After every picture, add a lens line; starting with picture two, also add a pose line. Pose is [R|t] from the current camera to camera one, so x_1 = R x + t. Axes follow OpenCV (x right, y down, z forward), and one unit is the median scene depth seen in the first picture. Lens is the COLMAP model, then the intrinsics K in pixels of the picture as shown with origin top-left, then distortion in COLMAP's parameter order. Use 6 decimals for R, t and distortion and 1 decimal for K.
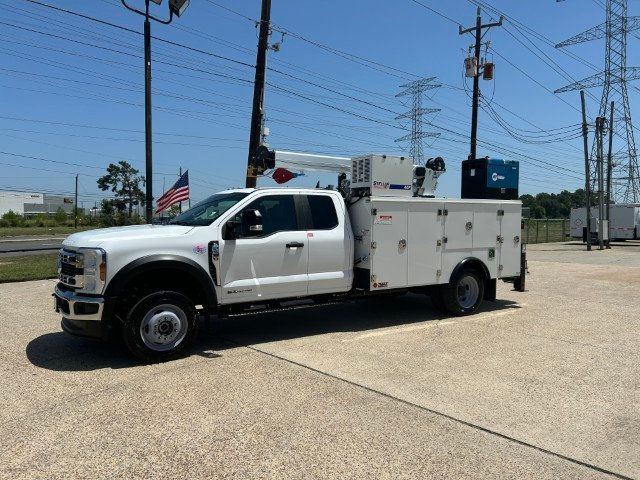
lens RADIAL K [[485.1, 0, 320.0], [0, 485.1, 240.0], [0, 0, 1]] dist [0.059512, -0.064424]
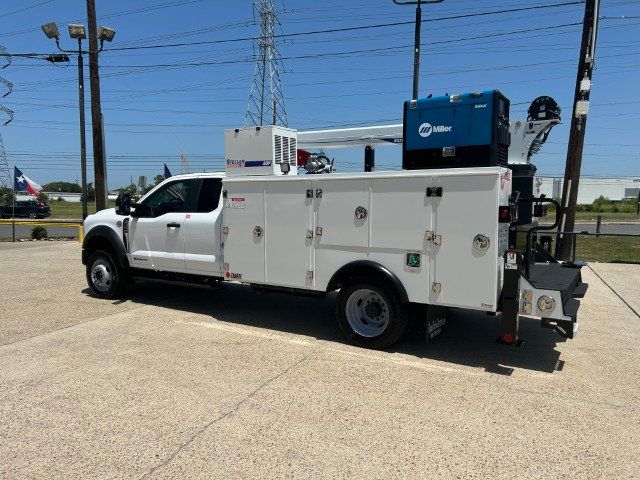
lens RADIAL K [[485.1, 0, 320.0], [0, 485.1, 240.0], [0, 0, 1]] dist [0.059512, -0.064424]
pose [[0.415562, 0.071067, -0.906784, 0.896942], [-0.044088, 0.997345, 0.057960, -0.028534], [0.908496, 0.015893, 0.417592, 0.689774]]
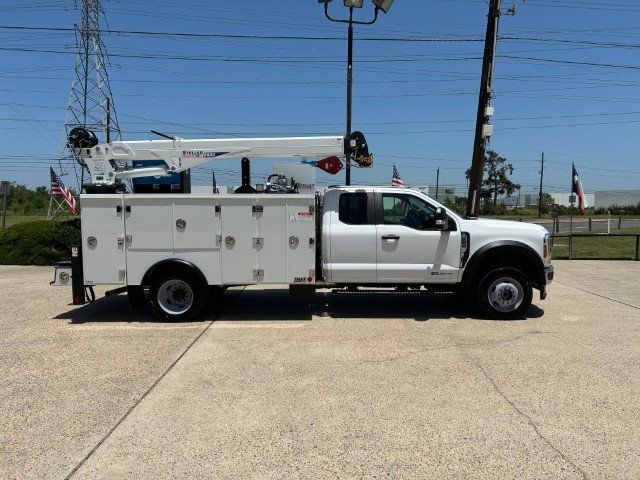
lens RADIAL K [[485.1, 0, 320.0], [0, 485.1, 240.0], [0, 0, 1]] dist [0.059512, -0.064424]
pose [[0.724880, 0.042729, -0.687549, 0.618720], [-0.025835, 0.999059, 0.034850, -0.026182], [0.688391, -0.007499, 0.725301, 0.298130]]
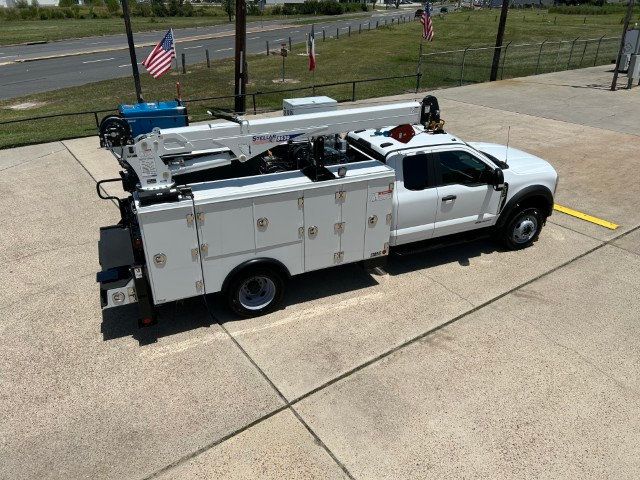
lens RADIAL K [[485.1, 0, 320.0], [0, 485.1, 240.0], [0, 0, 1]] dist [0.059512, -0.064424]
pose [[0.940282, 0.152424, -0.304363, 0.139918], [-0.013577, 0.910224, 0.413893, -0.326250], [0.340126, -0.385044, 0.857937, 0.112238]]
